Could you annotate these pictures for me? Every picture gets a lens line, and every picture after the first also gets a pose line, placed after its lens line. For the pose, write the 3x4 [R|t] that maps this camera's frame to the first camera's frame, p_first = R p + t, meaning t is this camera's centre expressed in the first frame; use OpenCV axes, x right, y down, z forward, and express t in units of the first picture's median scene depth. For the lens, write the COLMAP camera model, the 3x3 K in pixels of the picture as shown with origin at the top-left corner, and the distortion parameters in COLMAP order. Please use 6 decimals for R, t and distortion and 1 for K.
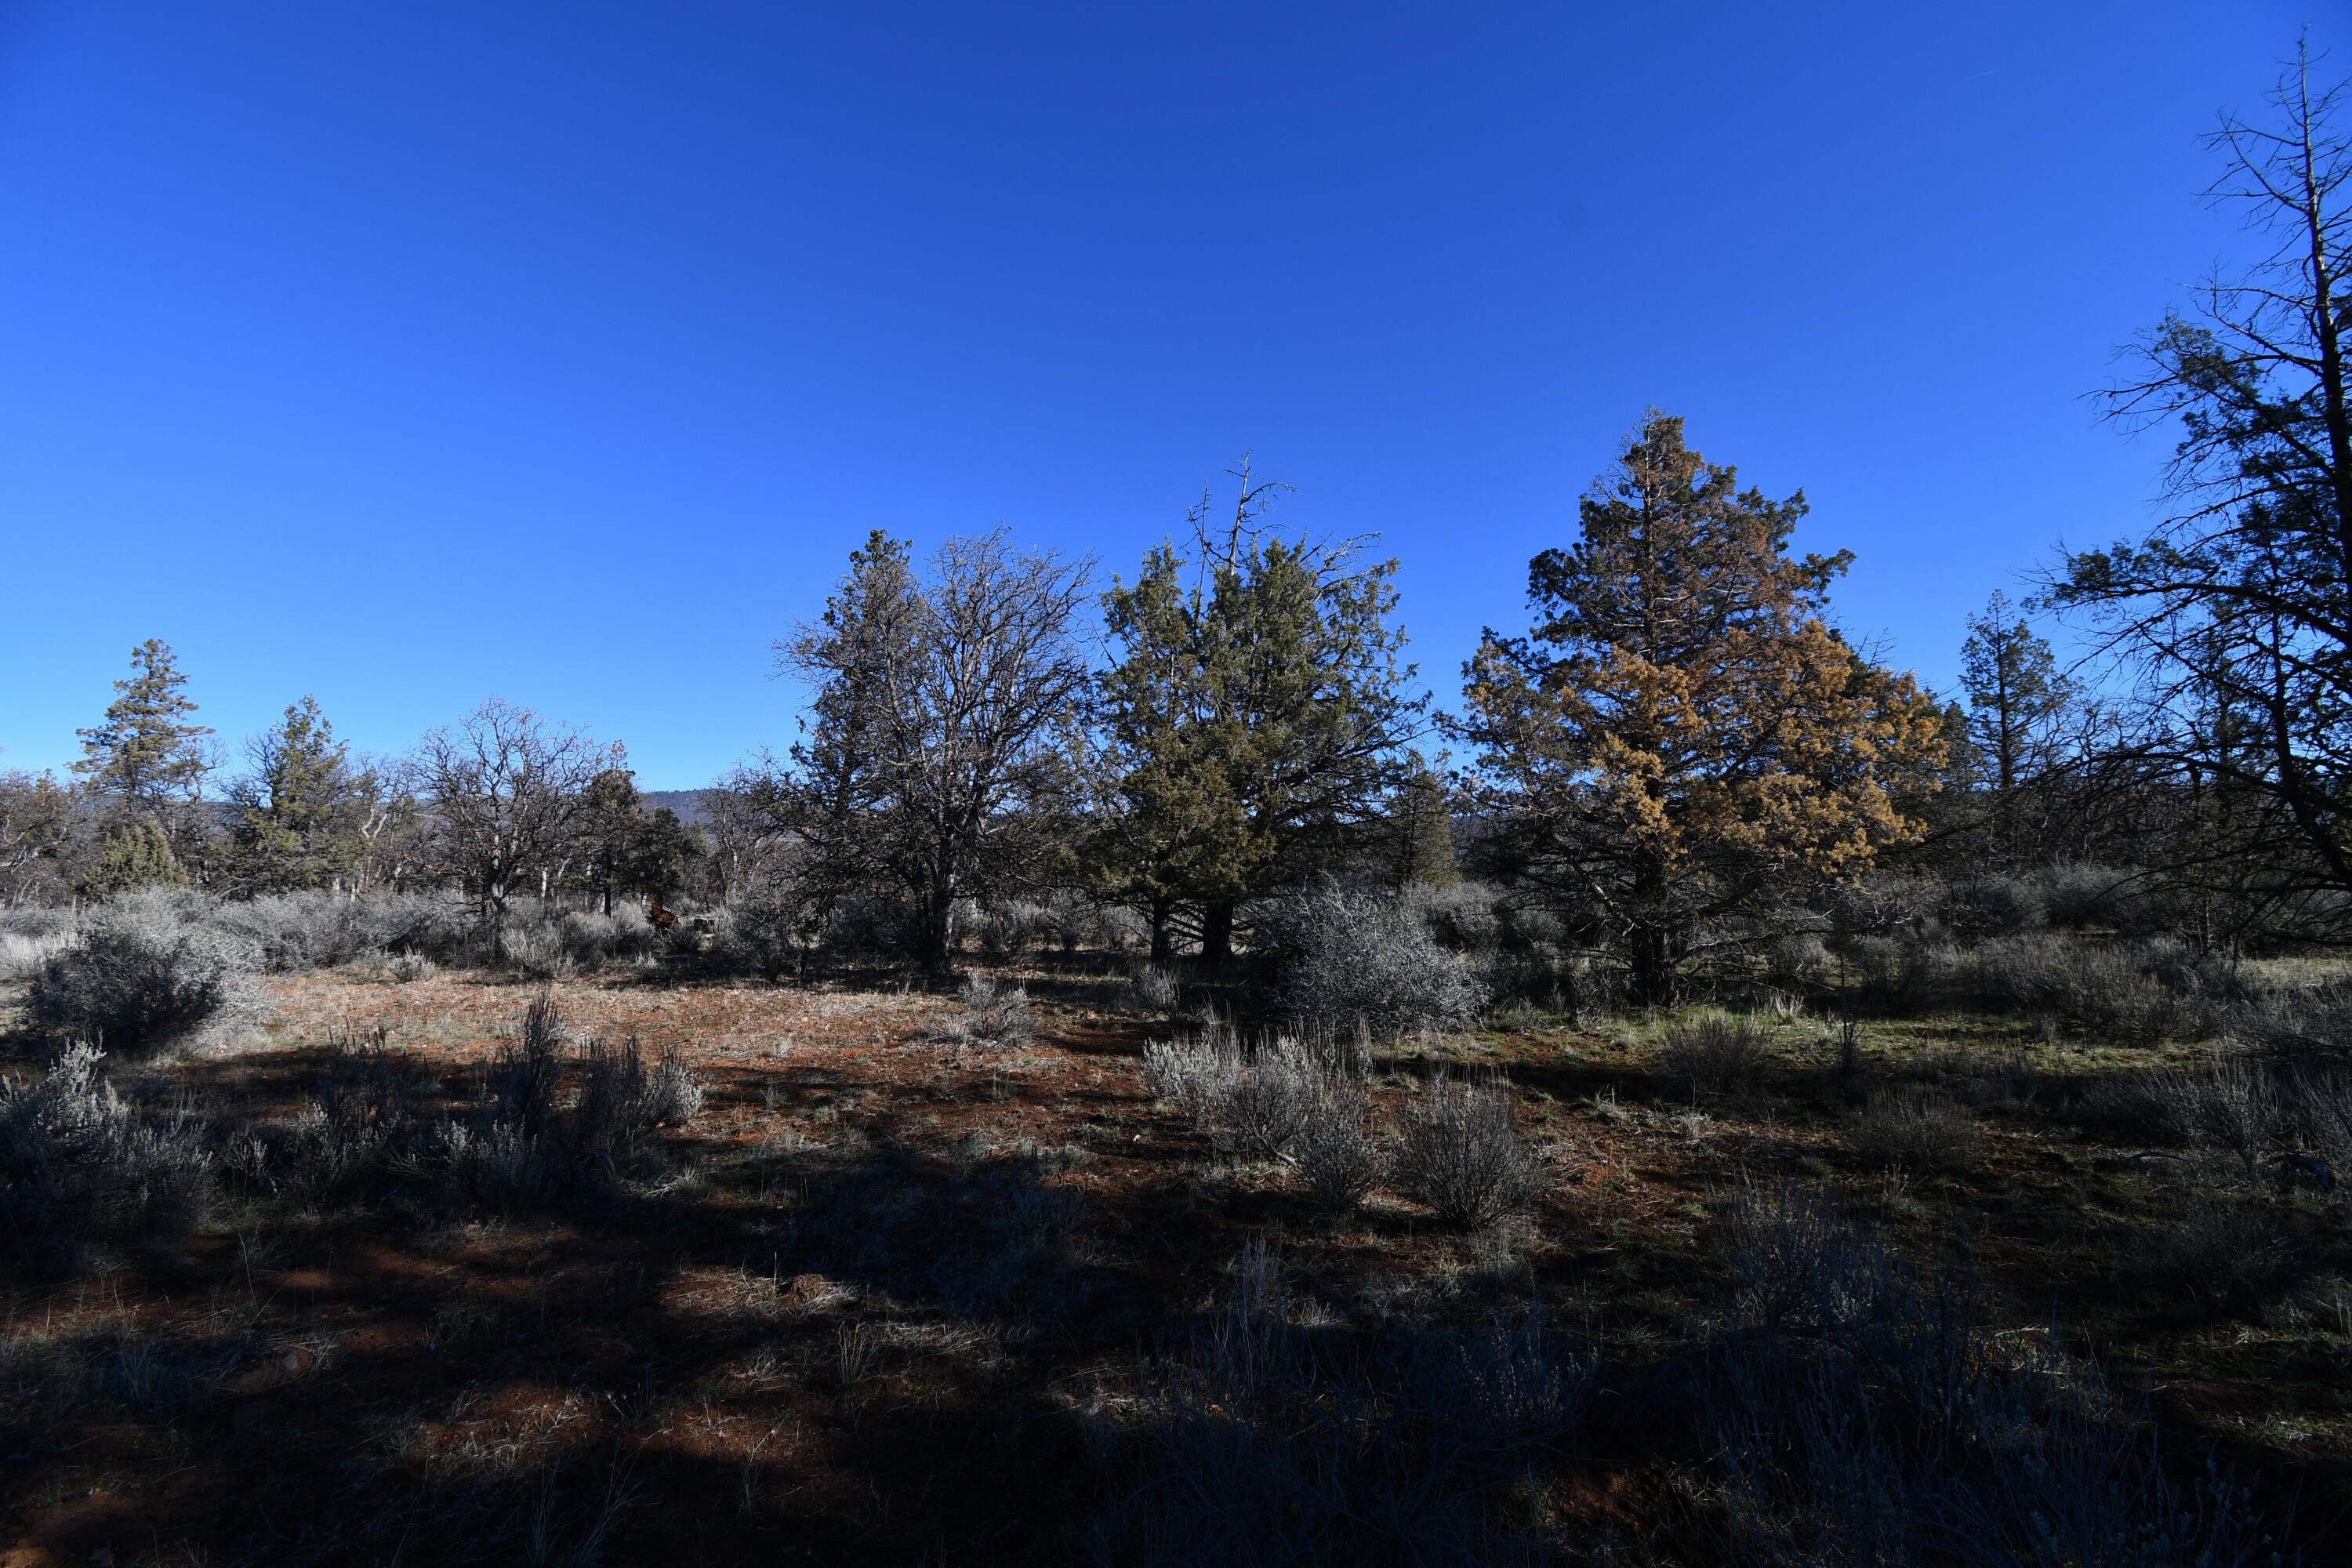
lens RADIAL K [[1008.1, 0, 1175.5], [0, 1008.1, 793.4], [0, 0, 1]] dist [-0.013246, -0.011826]
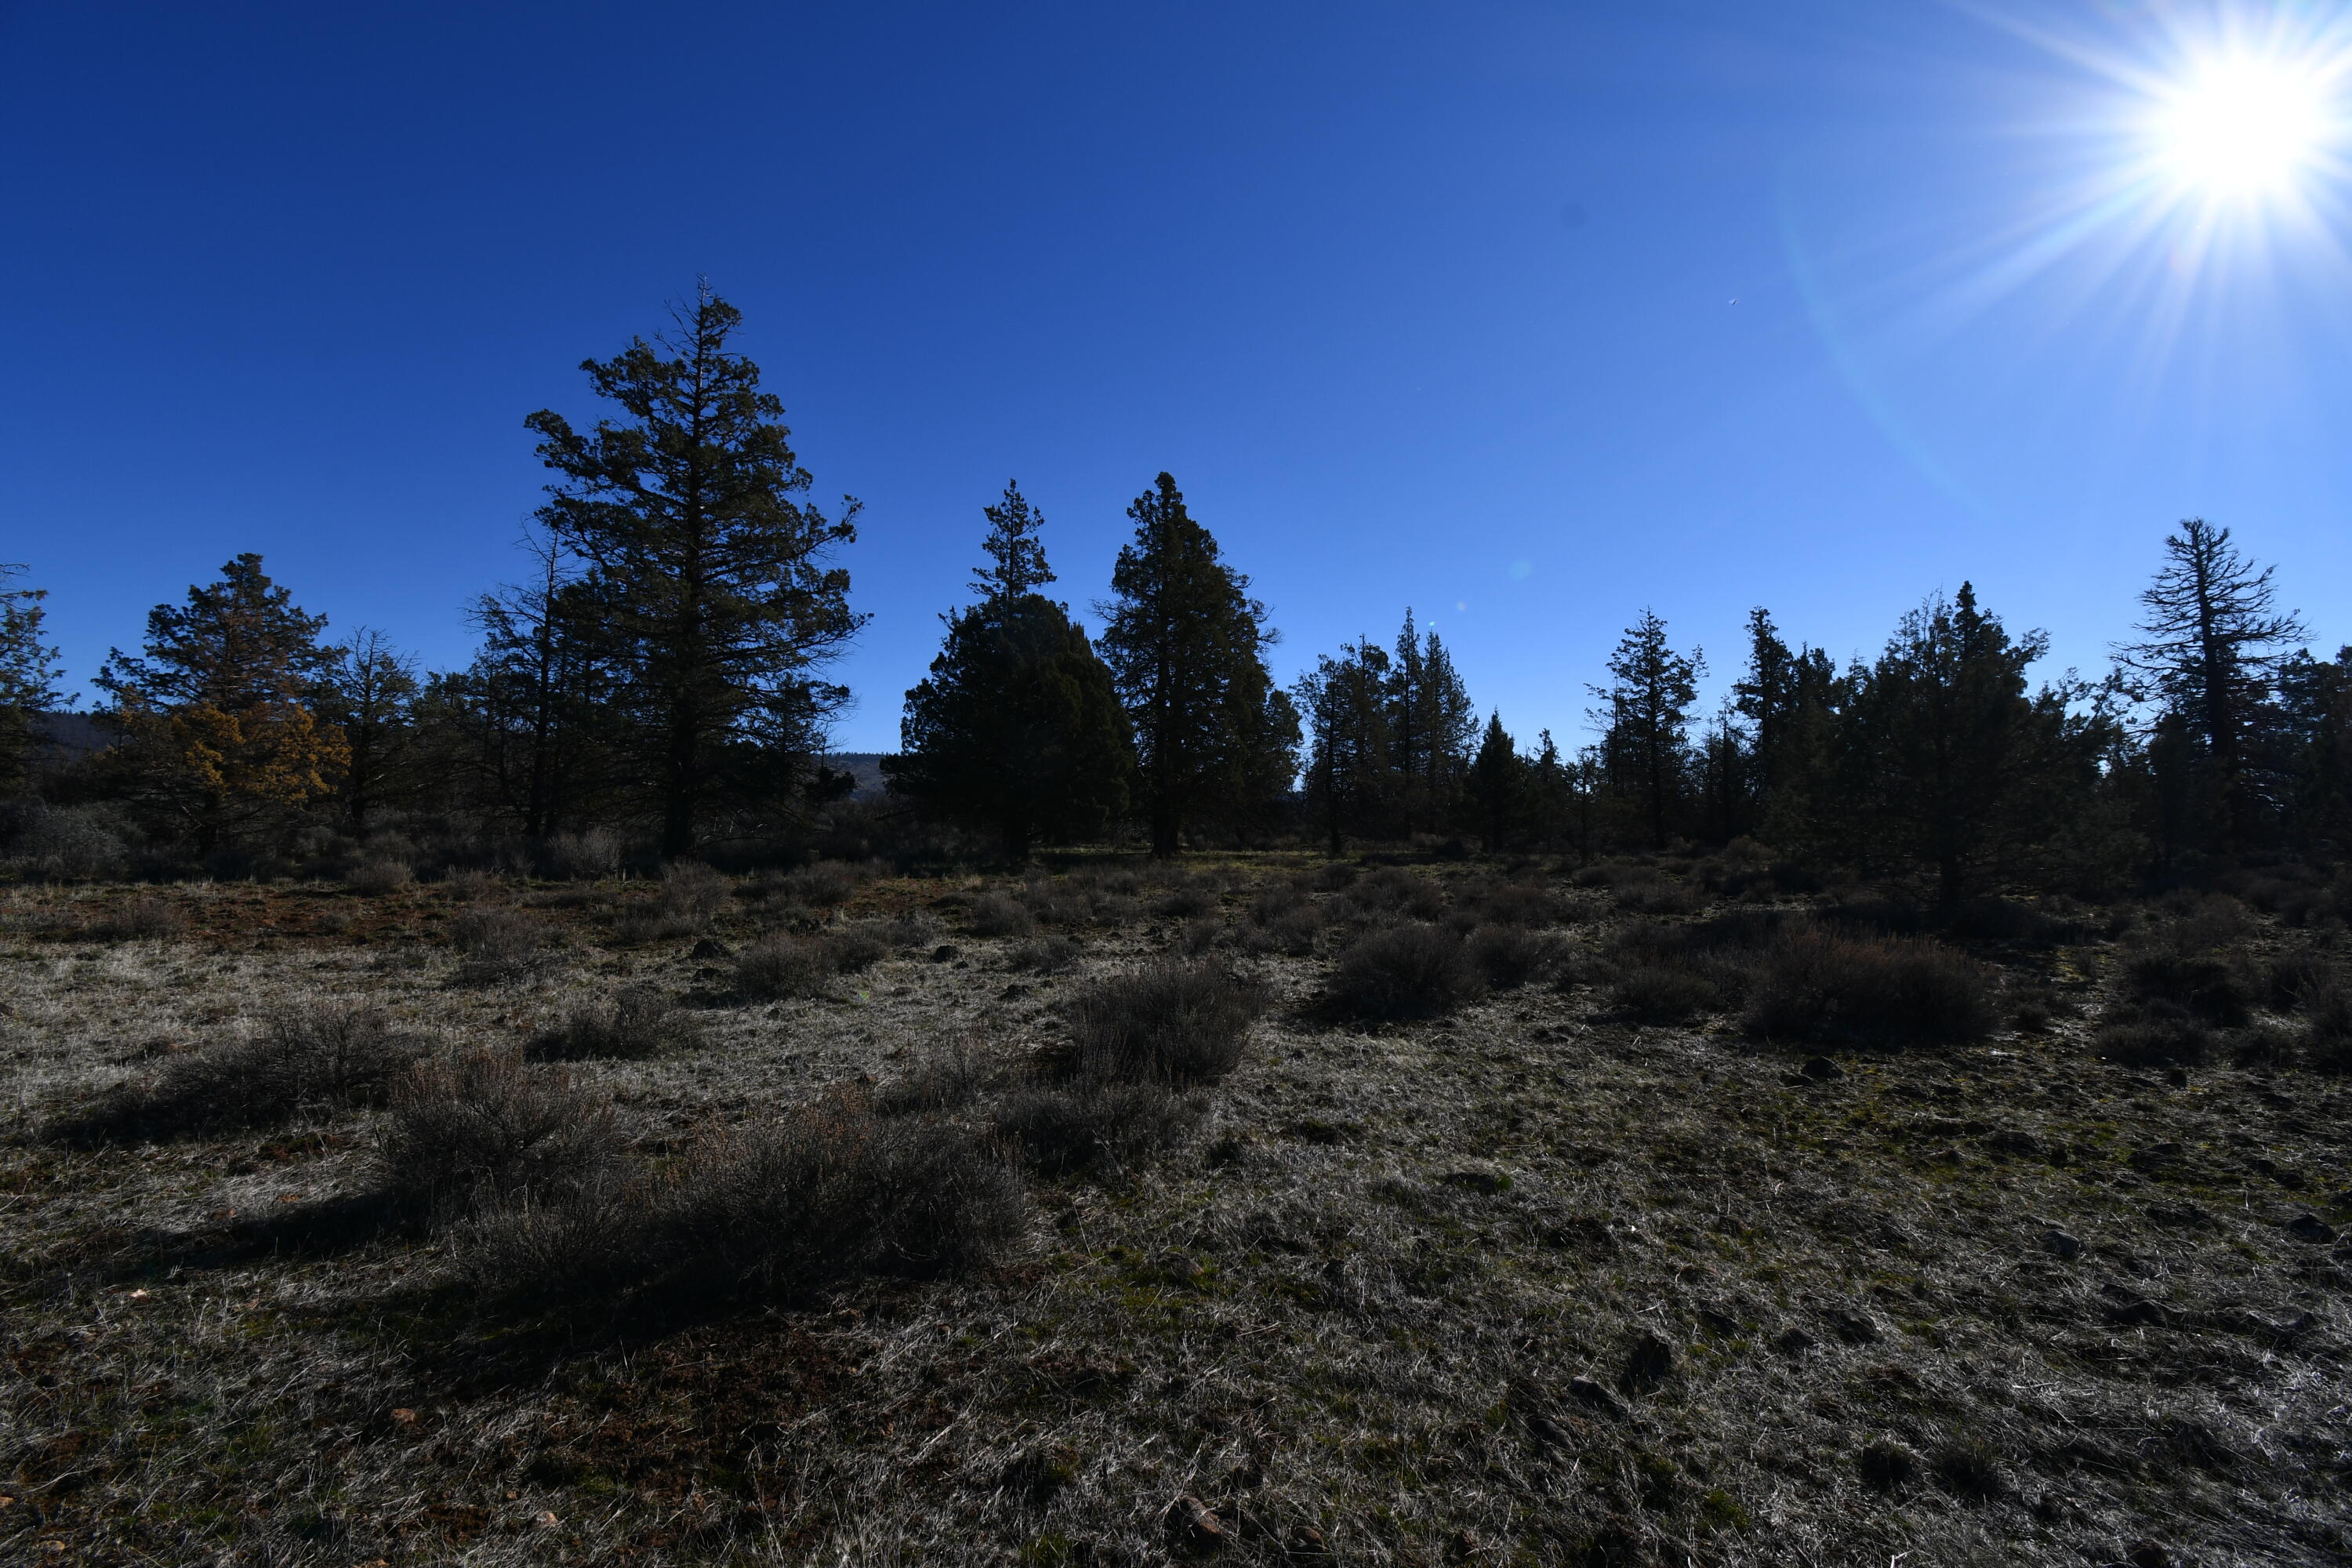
lens RADIAL K [[1008.1, 0, 1158.9], [0, 1008.1, 791.4], [0, 0, 1]] dist [-0.013246, -0.011826]
pose [[0.362887, 0.044315, 0.930779, -0.832672], [-0.100895, 0.994865, -0.008030, -0.141772], [-0.926355, -0.090997, 0.365495, -1.808127]]
